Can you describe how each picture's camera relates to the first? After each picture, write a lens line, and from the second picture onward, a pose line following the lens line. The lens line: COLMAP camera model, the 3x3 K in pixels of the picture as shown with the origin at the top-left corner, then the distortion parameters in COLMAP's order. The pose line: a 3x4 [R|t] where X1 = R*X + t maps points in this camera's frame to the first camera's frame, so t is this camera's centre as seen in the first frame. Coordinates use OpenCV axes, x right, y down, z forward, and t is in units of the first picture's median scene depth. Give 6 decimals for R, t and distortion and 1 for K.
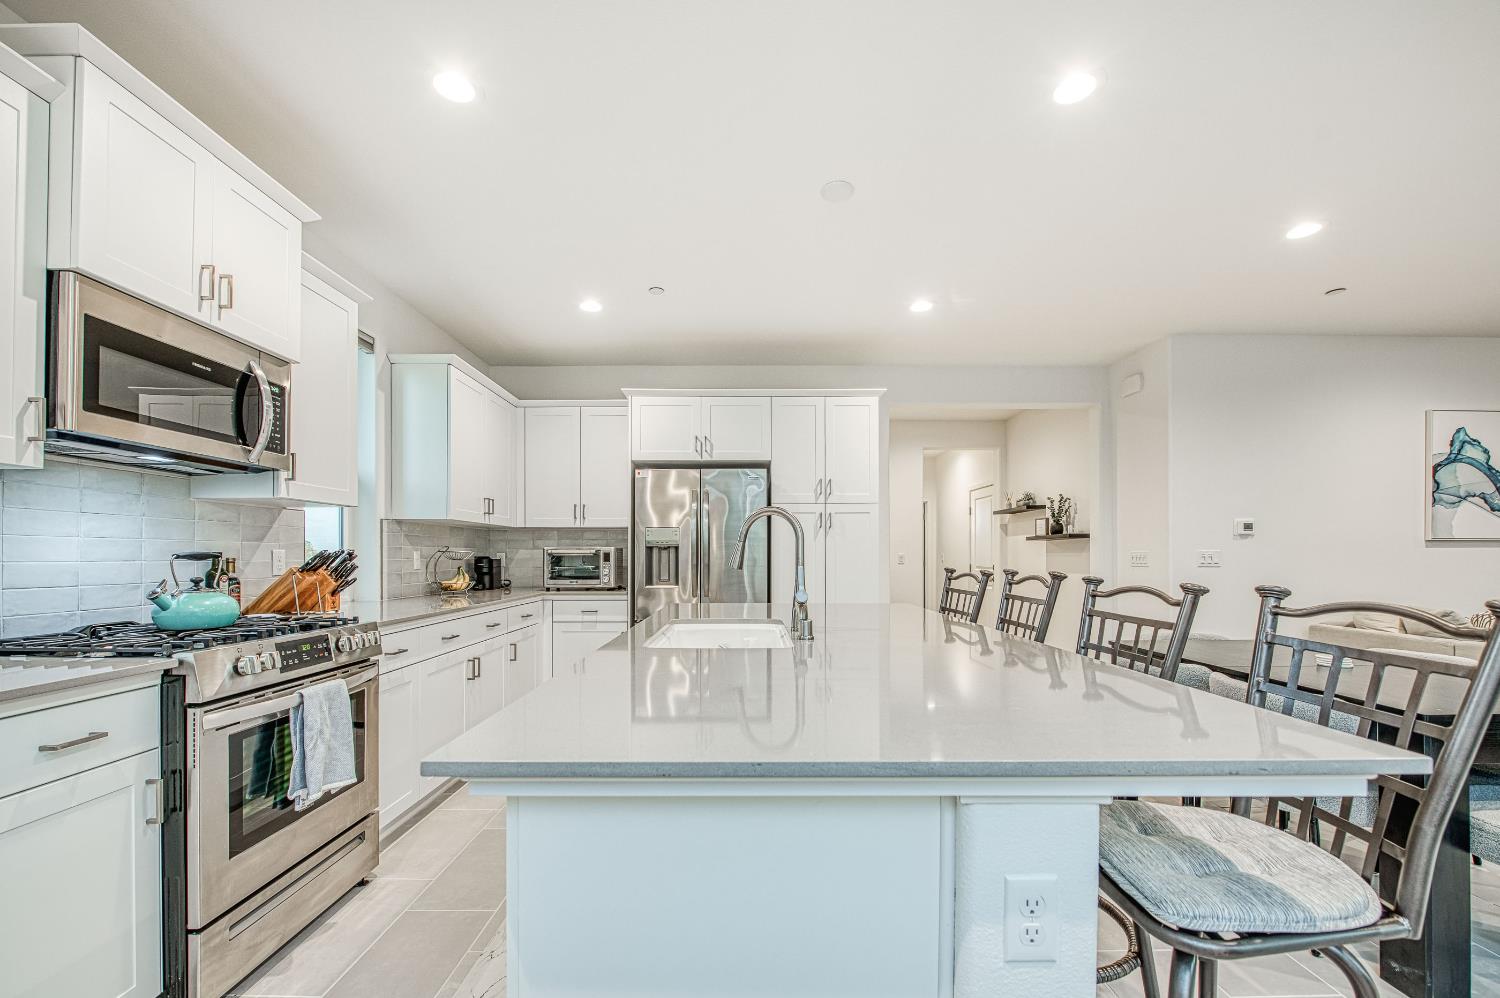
lens RADIAL K [[609.1, 0, 747.0], [0, 609.1, 553.9], [0, 0, 1]] dist [-0.004089, -0.002138]
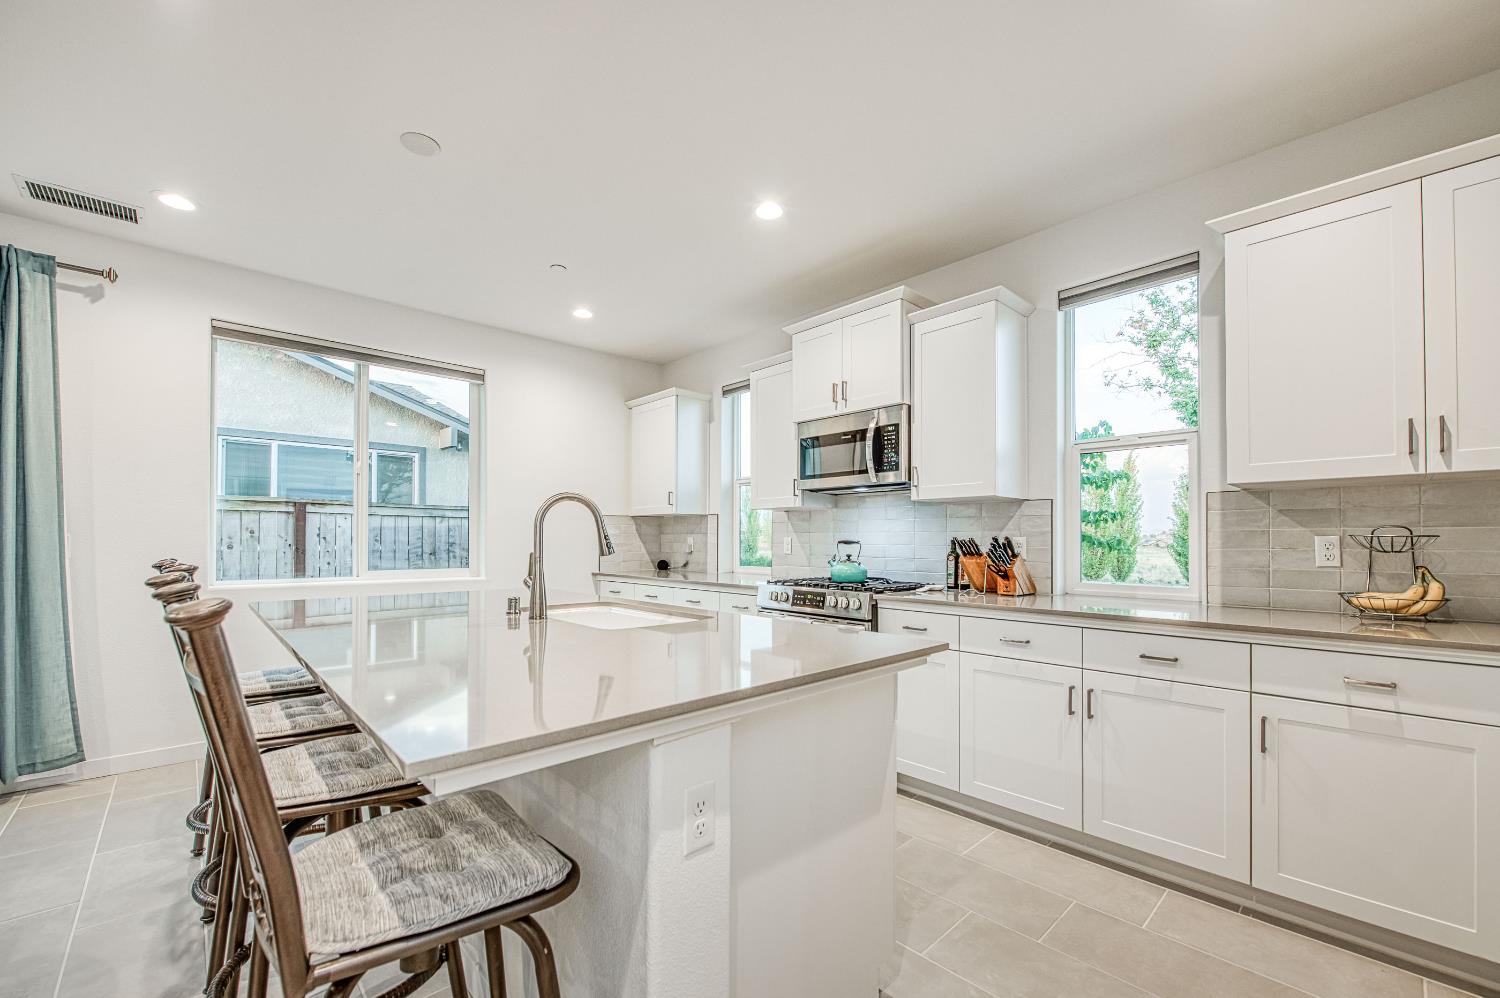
lens RADIAL K [[609.1, 0, 710.1], [0, 609.1, 538.8], [0, 0, 1]] dist [-0.004089, -0.002138]
pose [[-0.772297, -0.003070, -0.635254, 0.255128], [-0.000467, 0.999991, -0.004265, 0.000688], [0.635261, -0.002997, -0.772291, 0.973593]]
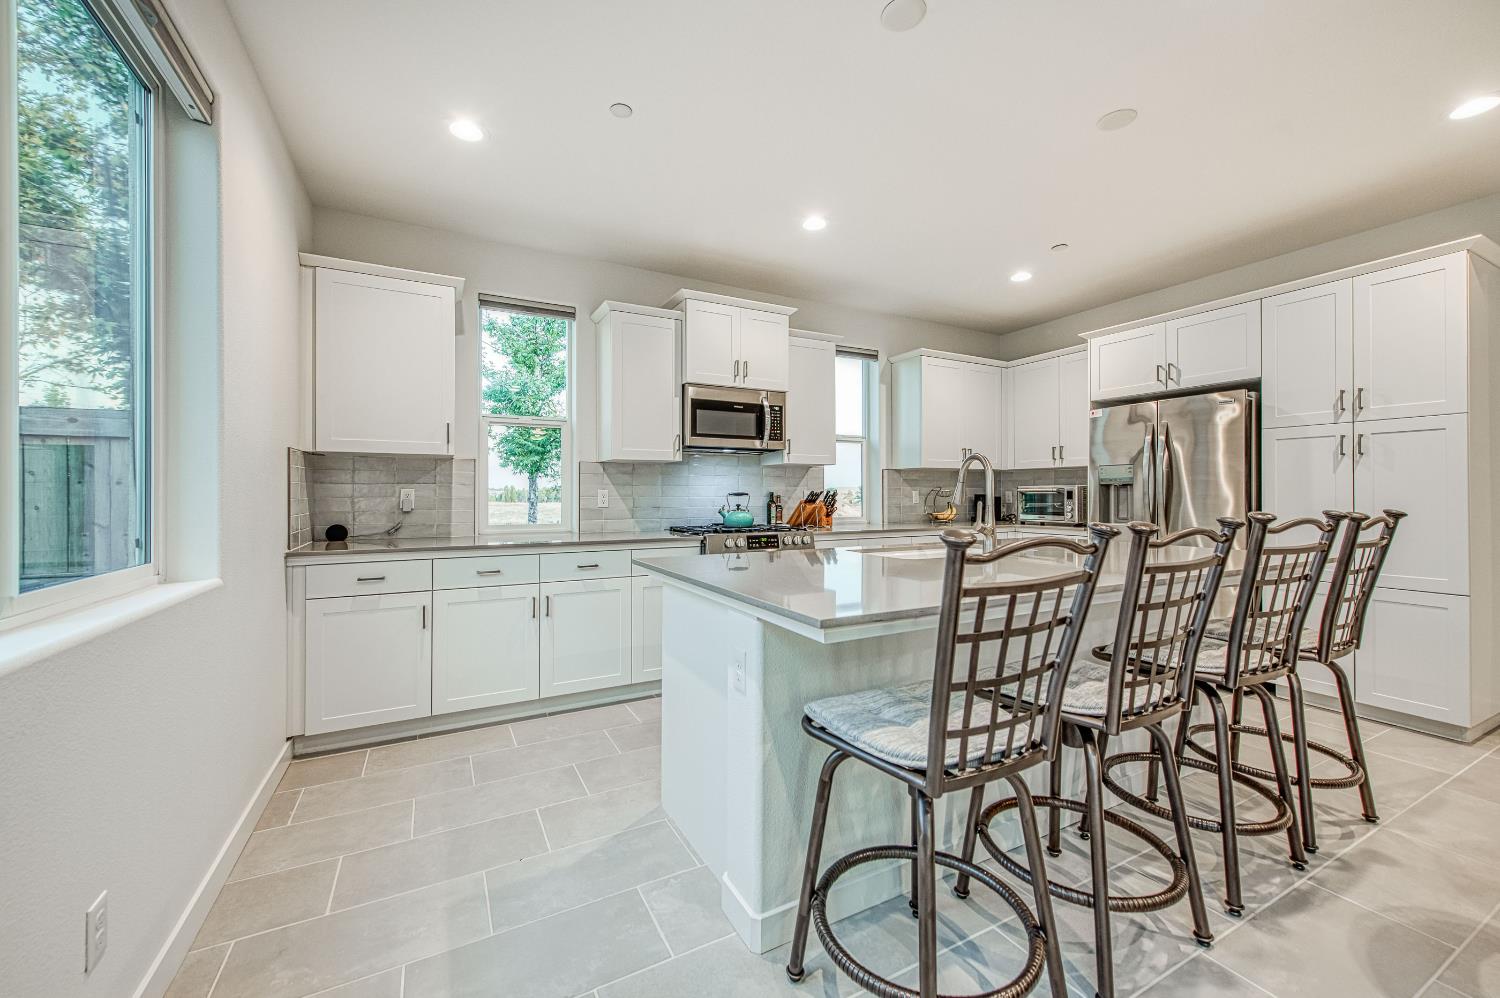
lens RADIAL K [[609.1, 0, 760.2], [0, 609.1, 488.2], [0, 0, 1]] dist [-0.004089, -0.002138]
pose [[0.471259, -0.010810, -0.881928, 0.477954], [0.004736, 0.999941, -0.009726, 0.001577], [0.881982, 0.000407, 0.471283, 0.019702]]
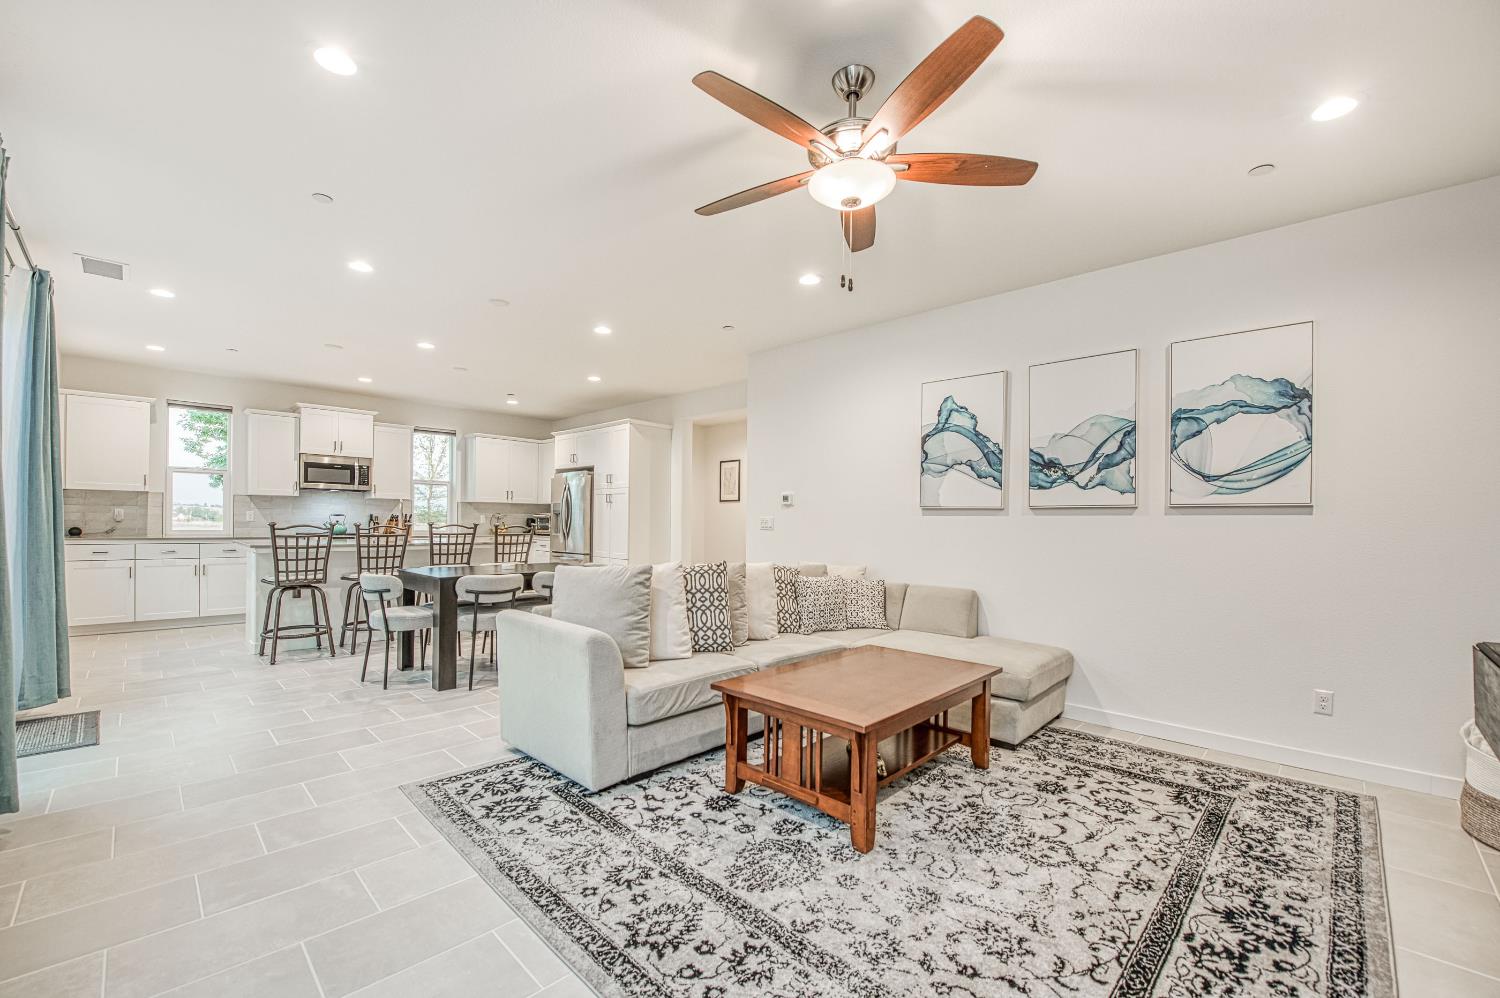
lens RADIAL K [[609.1, 0, 706.5], [0, 609.1, 523.8], [0, 0, 1]] dist [-0.004089, -0.002138]
pose [[0.686799, 0.015475, -0.726683, 1.647270], [-0.012594, 0.999877, 0.009390, -0.002077], [0.726739, 0.002703, 0.686909, 0.013864]]
